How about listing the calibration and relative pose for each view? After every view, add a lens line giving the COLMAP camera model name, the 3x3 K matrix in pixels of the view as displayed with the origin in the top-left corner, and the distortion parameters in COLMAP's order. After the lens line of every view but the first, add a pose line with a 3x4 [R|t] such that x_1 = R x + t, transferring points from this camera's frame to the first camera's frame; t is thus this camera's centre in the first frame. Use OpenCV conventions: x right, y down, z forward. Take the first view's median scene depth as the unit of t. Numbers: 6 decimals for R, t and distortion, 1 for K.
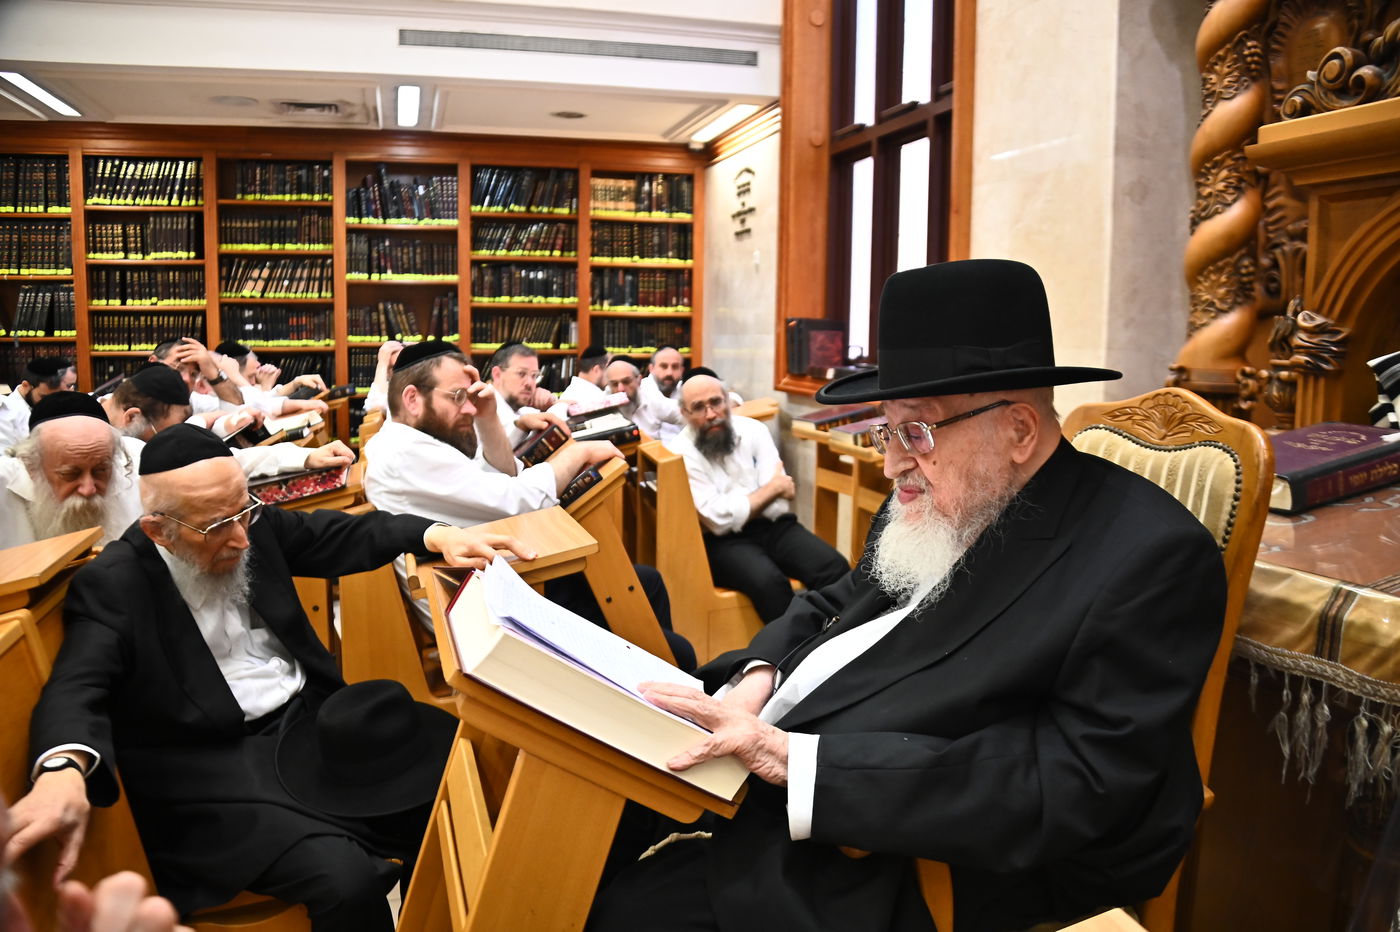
lens RADIAL K [[1092.9, 0, 700.0], [0, 1092.9, 466.0], [0, 0, 1]] dist [-0.099394, 0.001886]
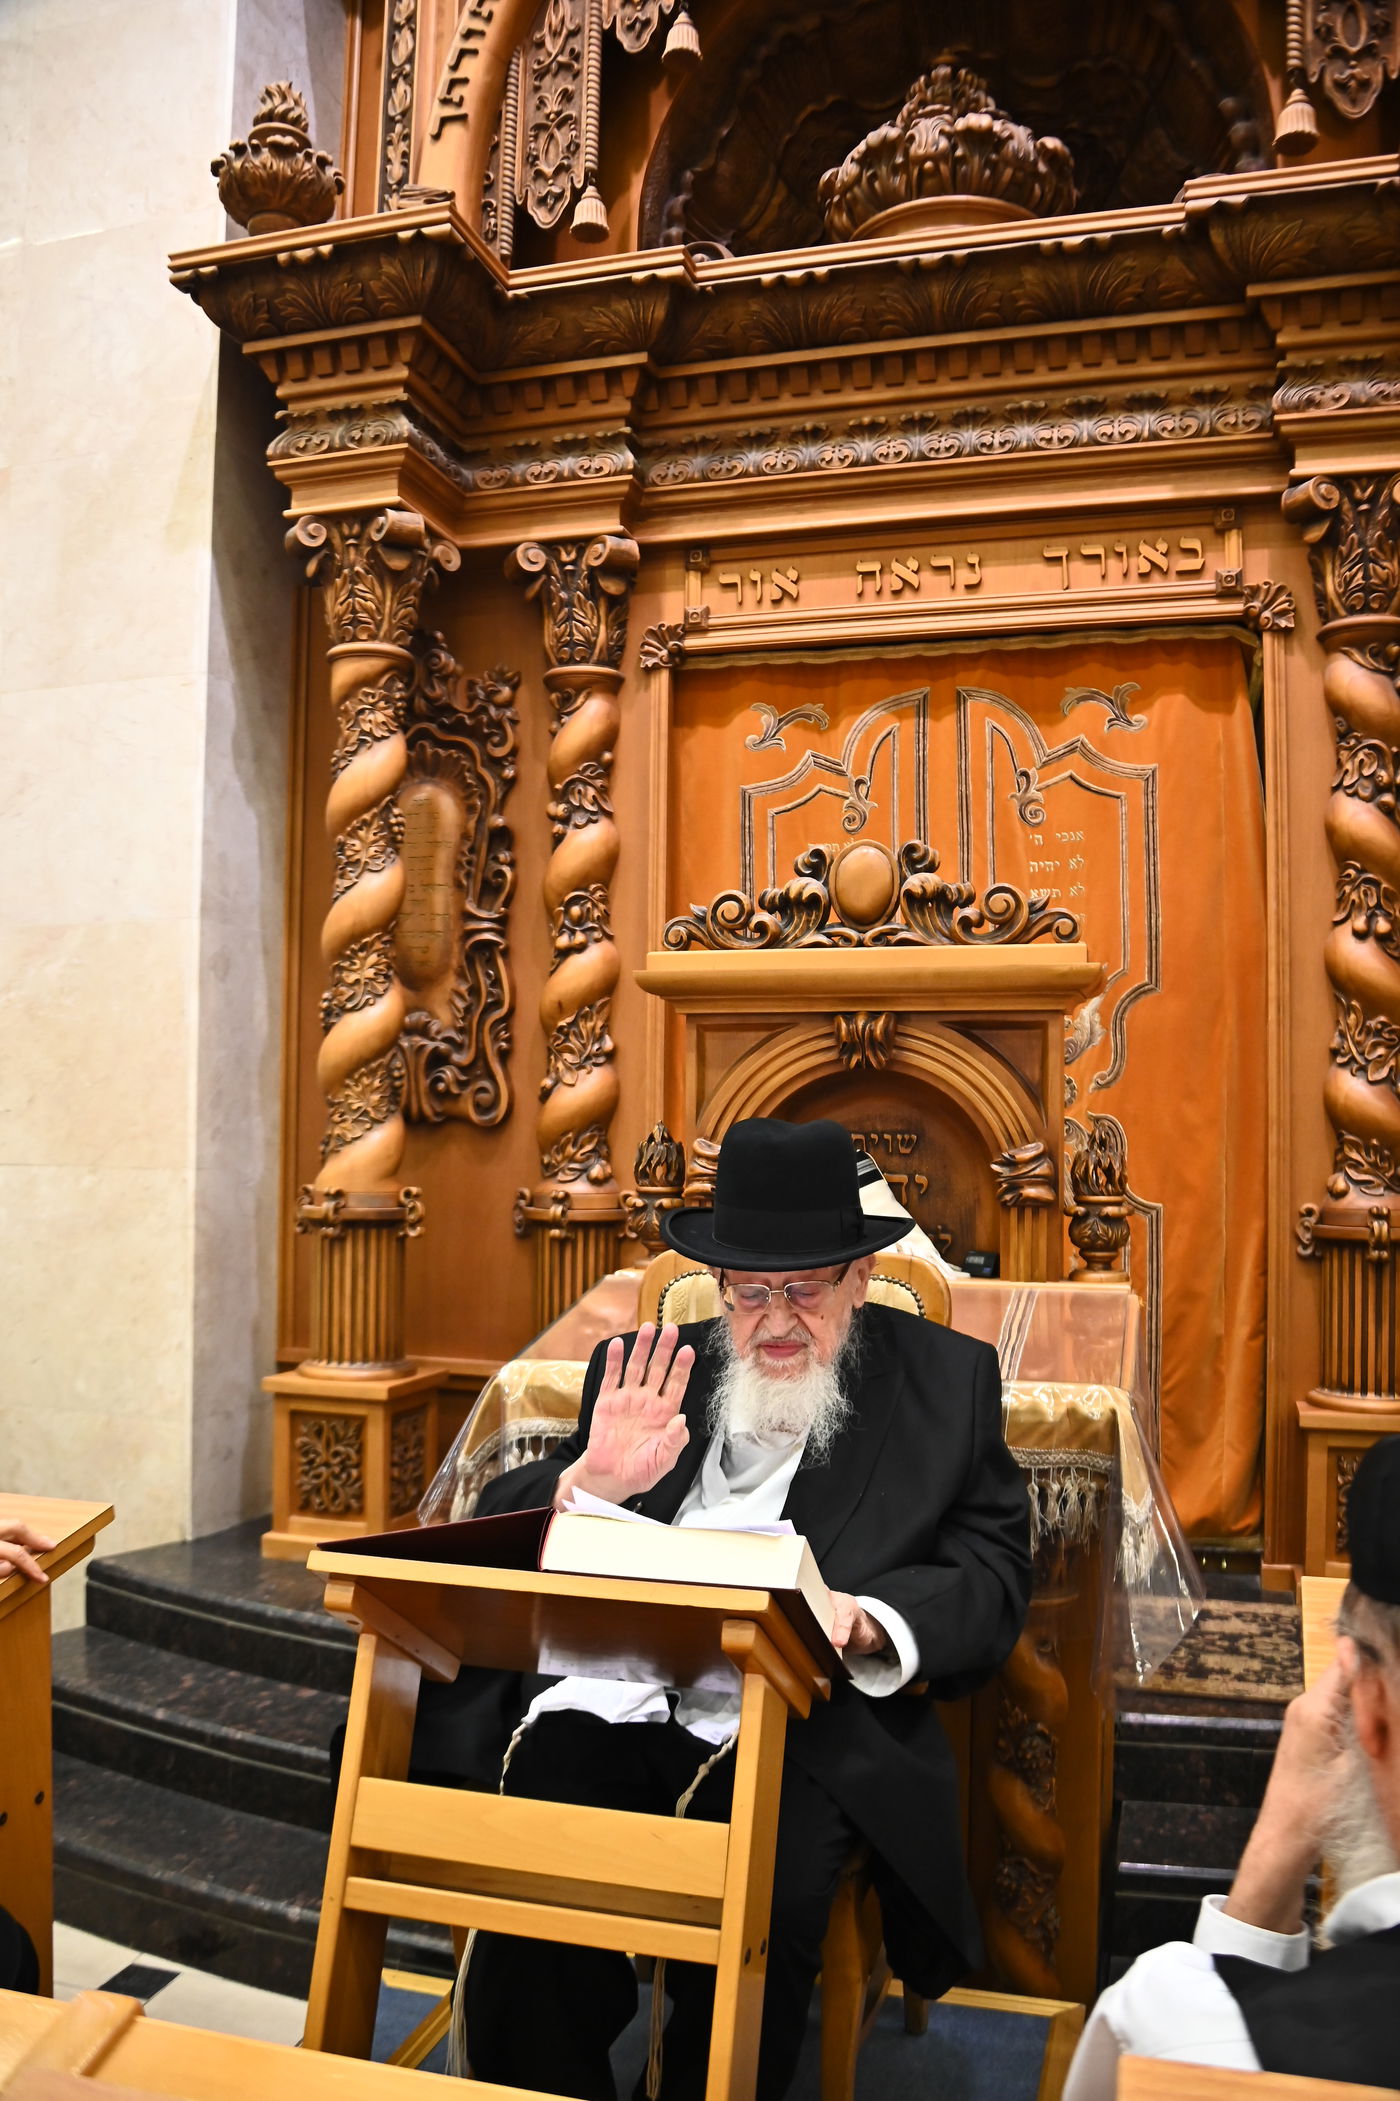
lens RADIAL K [[1691.3, 0, 700.0], [0, 1691.3, 1050.5], [0, 0, 1]] dist [-0.093559, 0.001372]
pose [[0.533884, 0.022175, 0.845267, -0.495076], [0.108881, 0.989531, -0.094731, -0.048039], [-0.838518, 0.142608, 0.525880, 0.085387]]
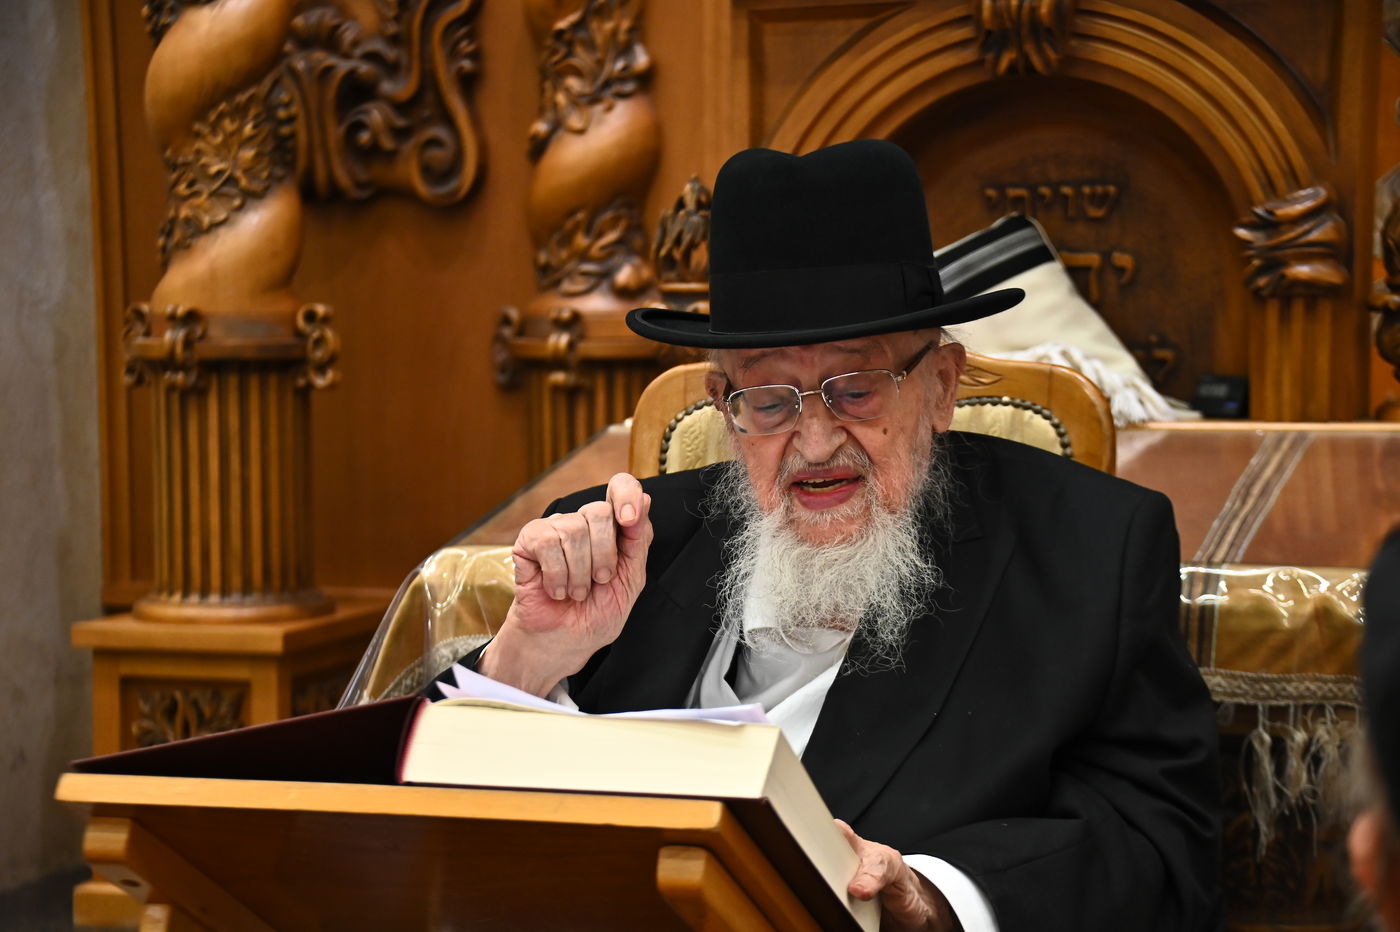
lens RADIAL K [[3037.5, 0, 700.0], [0, 3037.5, 466.0], [0, 0, 1]] dist [0.625789, 0.350750]
pose [[0.593675, -0.083389, 0.800373, -0.556541], [0.122975, 0.992335, 0.012172, -0.011610], [-0.795253, 0.091200, 0.599379, -0.021907]]
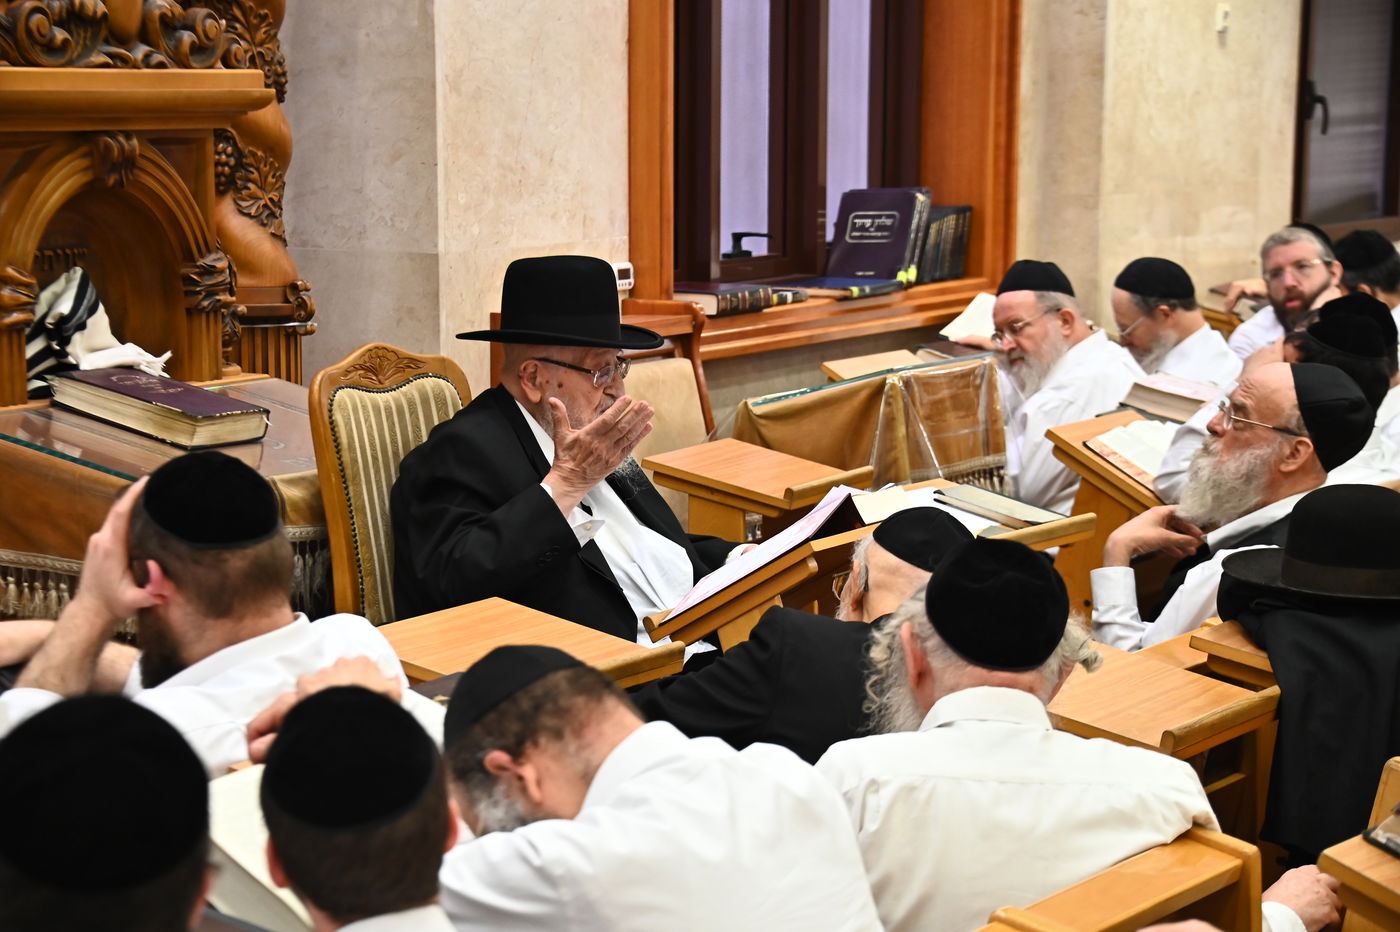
lens RADIAL K [[4056.2, 0, 694.2], [0, 4056.2, 523.0], [0, 0, 1]] dist [0.901447, 0.498322]
pose [[-0.724716, -0.111419, 0.679980, -1.551883], [0.065460, 0.971244, 0.228911, -0.466154], [-0.685932, 0.210407, -0.696582, 2.035352]]
